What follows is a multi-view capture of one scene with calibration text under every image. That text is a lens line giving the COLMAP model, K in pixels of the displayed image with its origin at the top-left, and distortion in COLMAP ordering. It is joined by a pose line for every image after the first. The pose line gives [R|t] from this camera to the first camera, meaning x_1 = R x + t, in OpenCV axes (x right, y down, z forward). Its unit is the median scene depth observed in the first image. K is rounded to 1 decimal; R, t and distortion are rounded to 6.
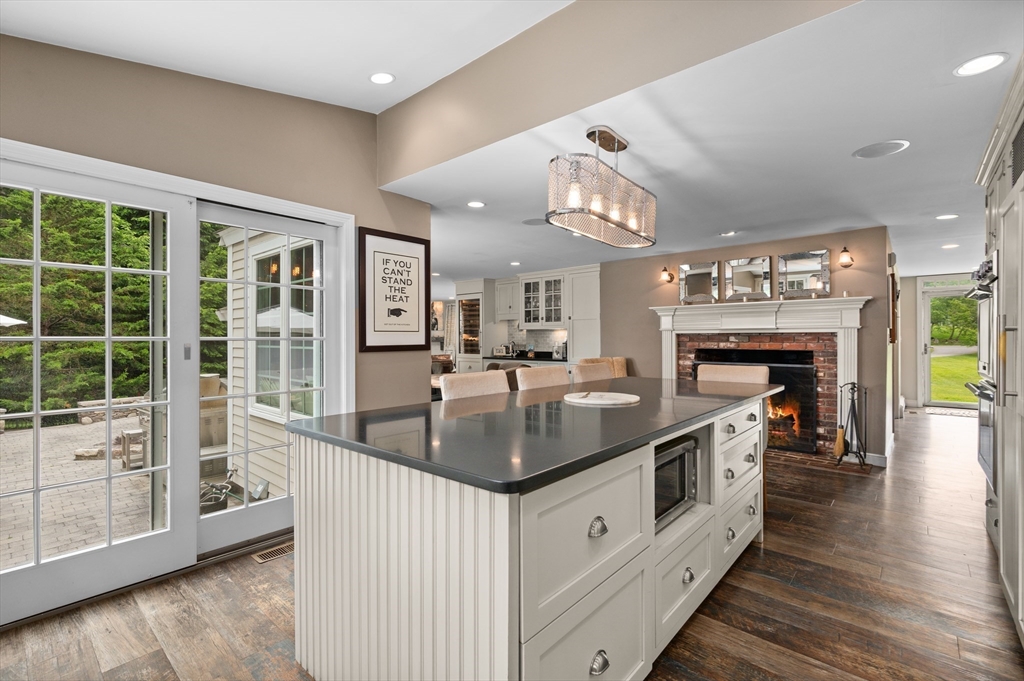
lens RADIAL K [[465.0, 0, 519.0], [0, 465.0, 336.5], [0, 0, 1]] dist [-0.000879, -0.000136]
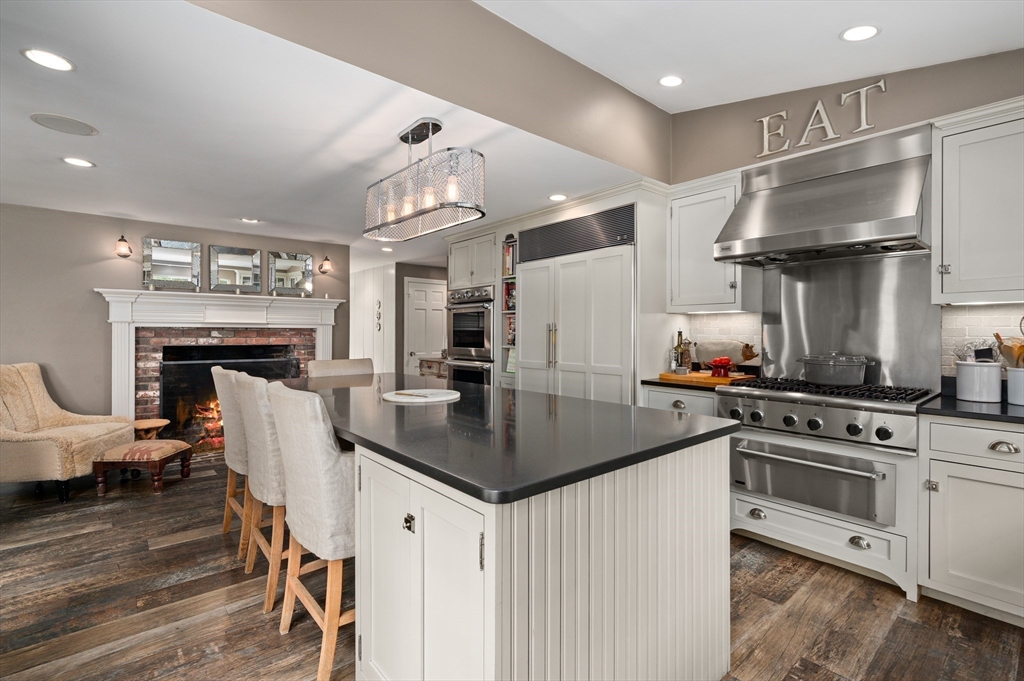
lens RADIAL K [[465.0, 0, 519.0], [0, 465.0, 336.5], [0, 0, 1]] dist [-0.000879, -0.000136]
pose [[0.137398, -0.003787, 0.990509, -0.384627], [-0.004920, 0.999978, 0.004506, 0.003638], [-0.990504, -0.005492, 0.137376, 0.329007]]
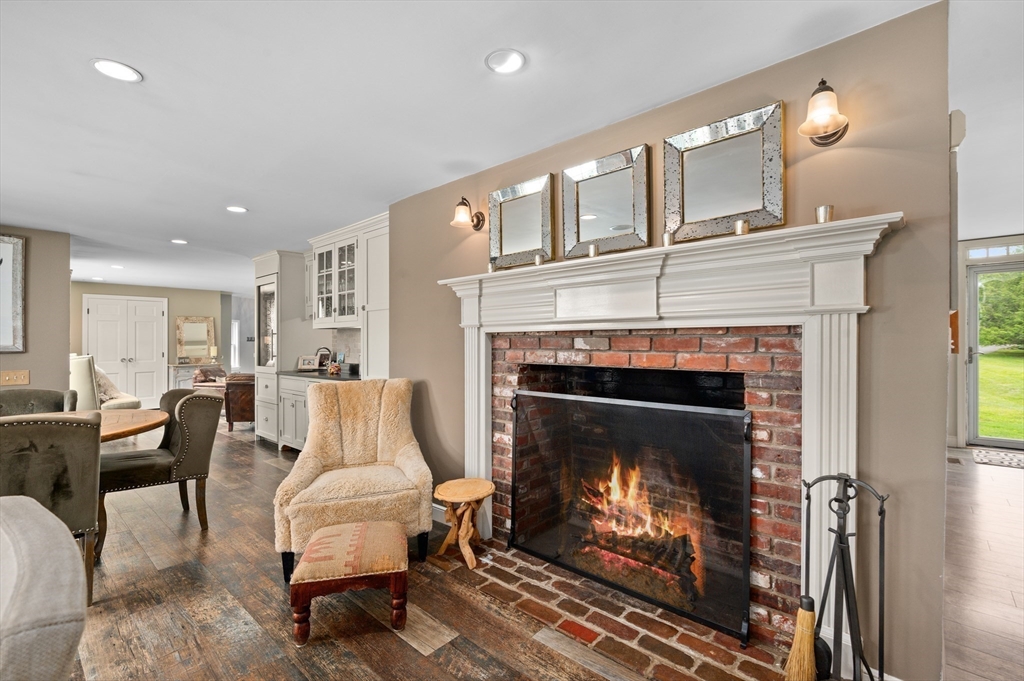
lens RADIAL K [[446.5, 0, 524.9], [0, 446.5, 344.7], [0, 0, 1]] dist [-0.000029, 0.000059]
pose [[0.999920, 0.000872, -0.012615, 0.455065], [-0.000799, 0.999983, 0.005777, 0.004375], [0.012620, -0.005766, 0.999904, 0.623756]]
